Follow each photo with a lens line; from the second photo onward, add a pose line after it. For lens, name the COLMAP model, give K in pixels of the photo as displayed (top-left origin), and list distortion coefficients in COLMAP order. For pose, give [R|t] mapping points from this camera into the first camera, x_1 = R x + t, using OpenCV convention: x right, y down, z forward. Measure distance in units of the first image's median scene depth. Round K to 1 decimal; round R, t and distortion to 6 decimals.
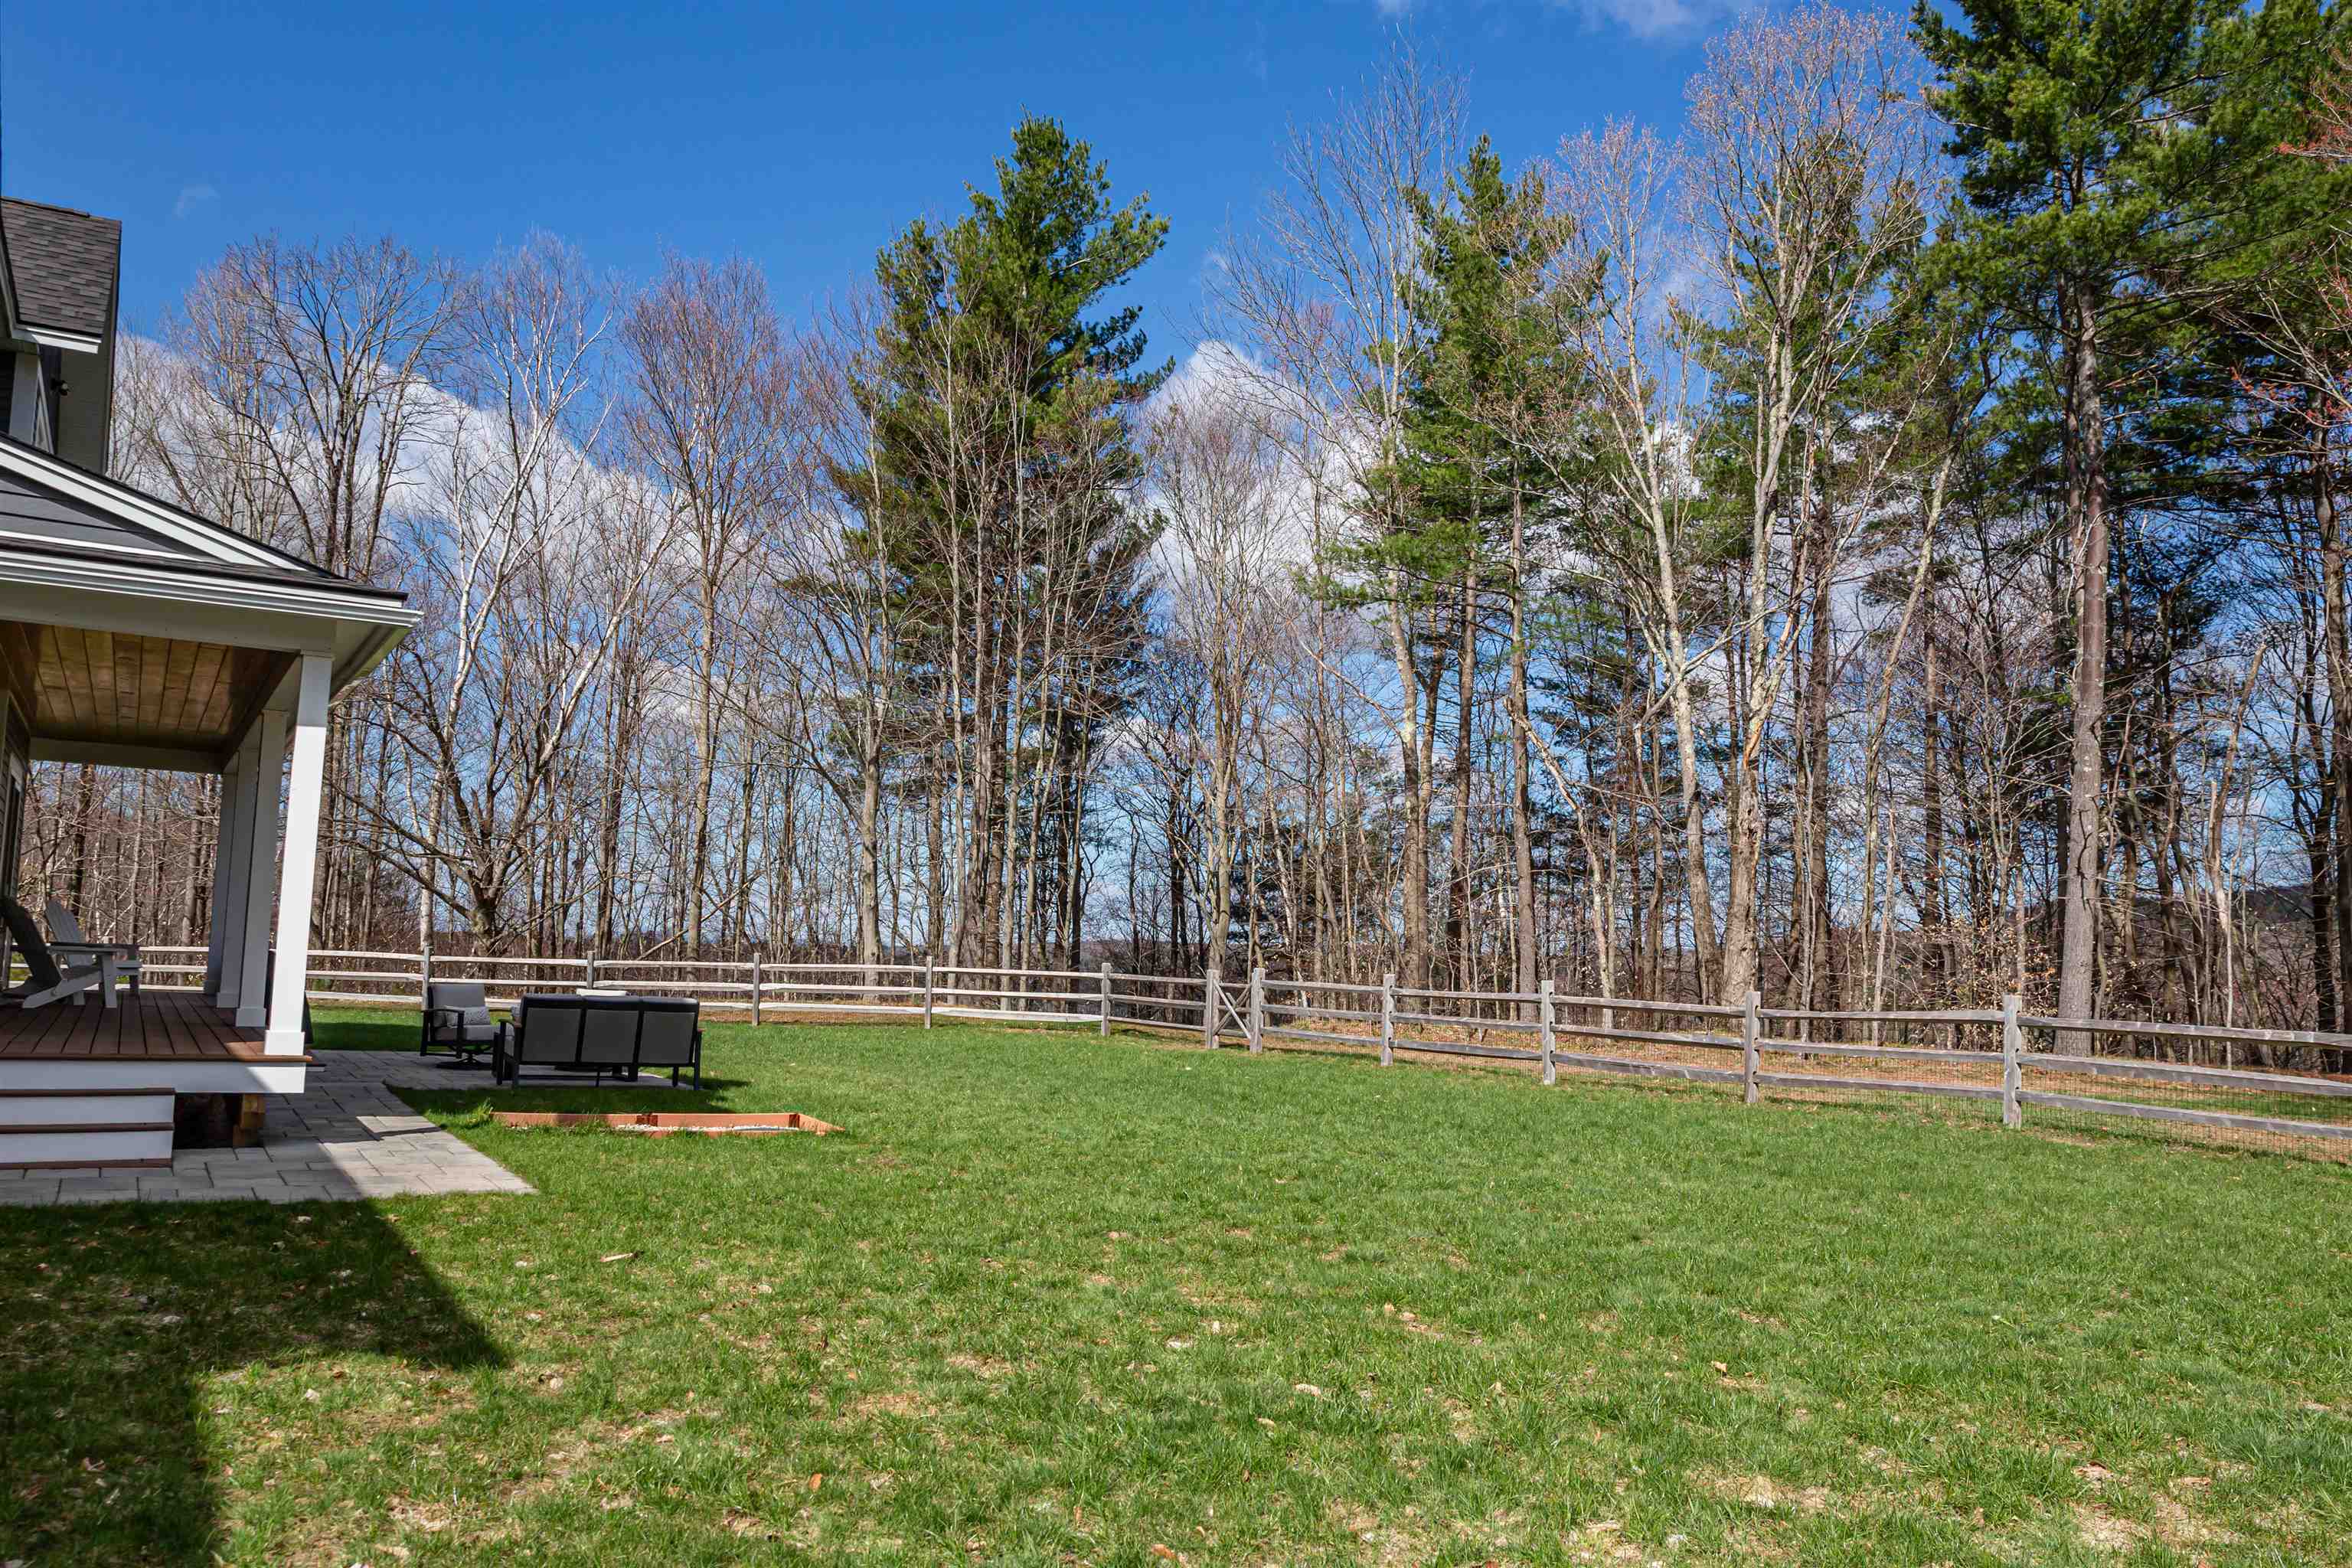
lens RADIAL K [[1719.3, 0, 1173.9], [0, 1719.3, 816.5], [0, 0, 1]] dist [-0.053965, 0.002486]
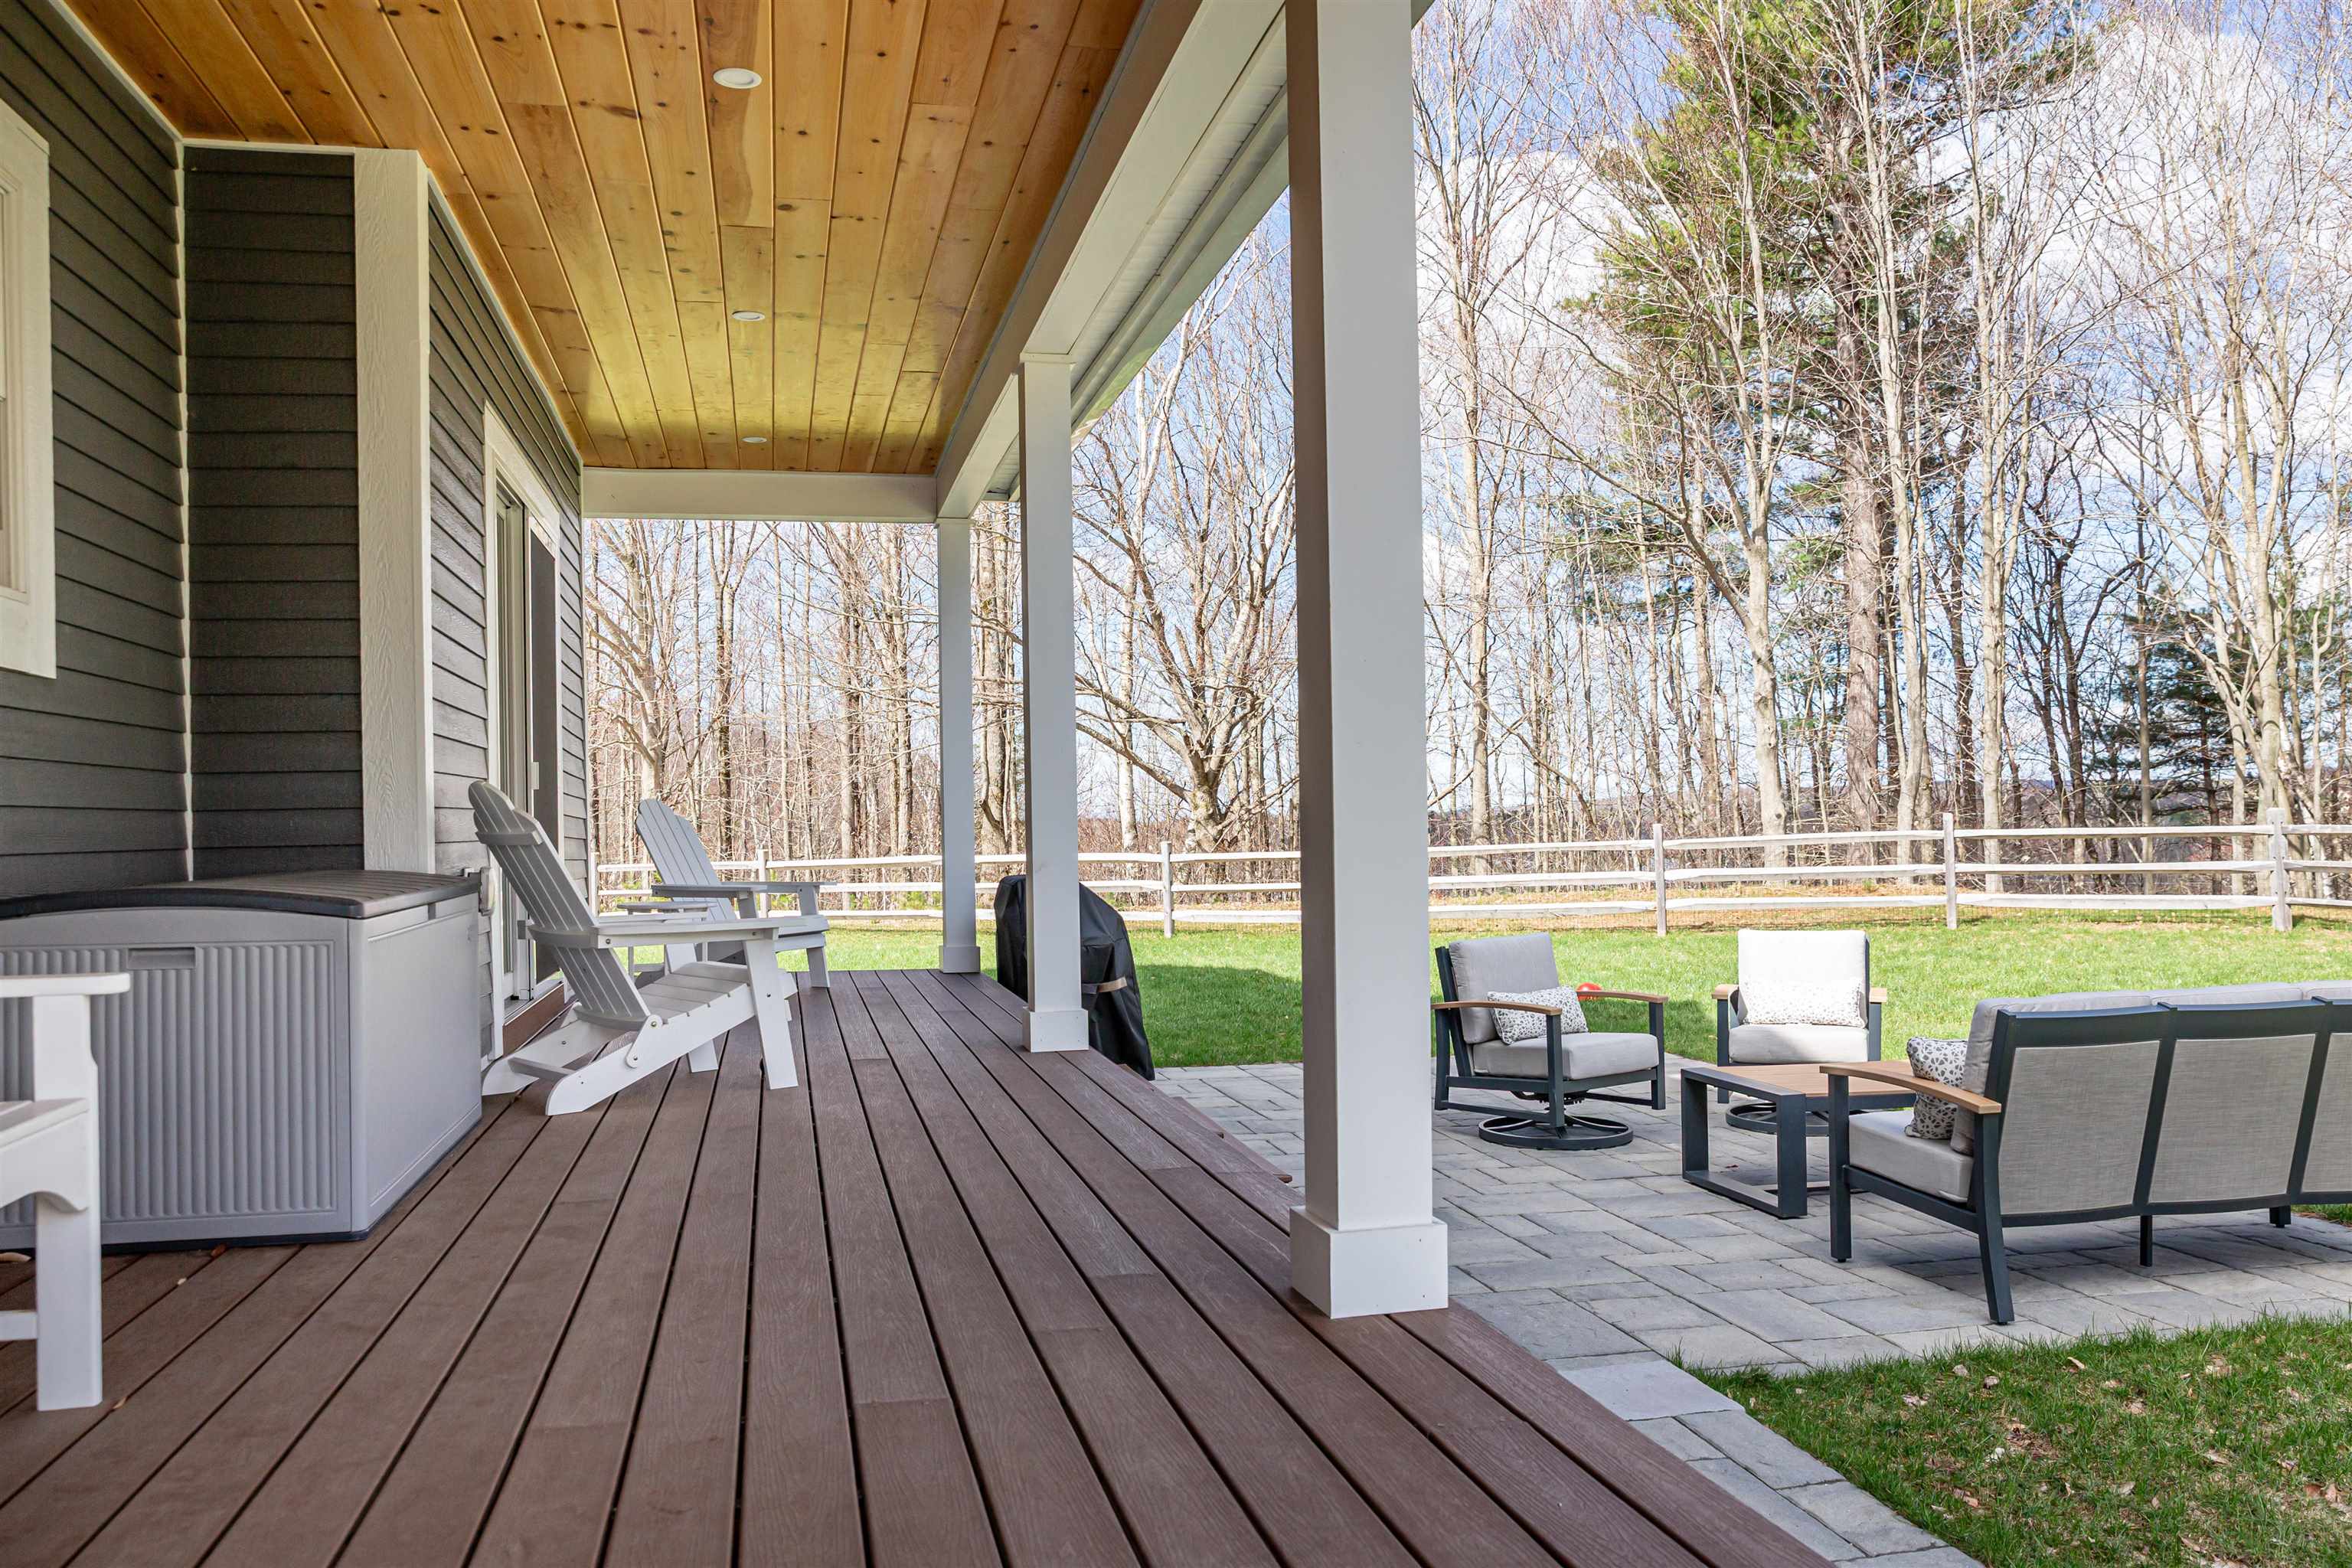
lens RADIAL K [[1719.3, 0, 1173.9], [0, 1719.3, 816.5], [0, 0, 1]] dist [-0.053965, 0.002486]
pose [[0.944532, -0.054120, -0.323929, -0.207332], [0.079793, 0.994591, 0.066495, 0.019194], [0.318578, -0.088654, 0.943742, 0.329295]]
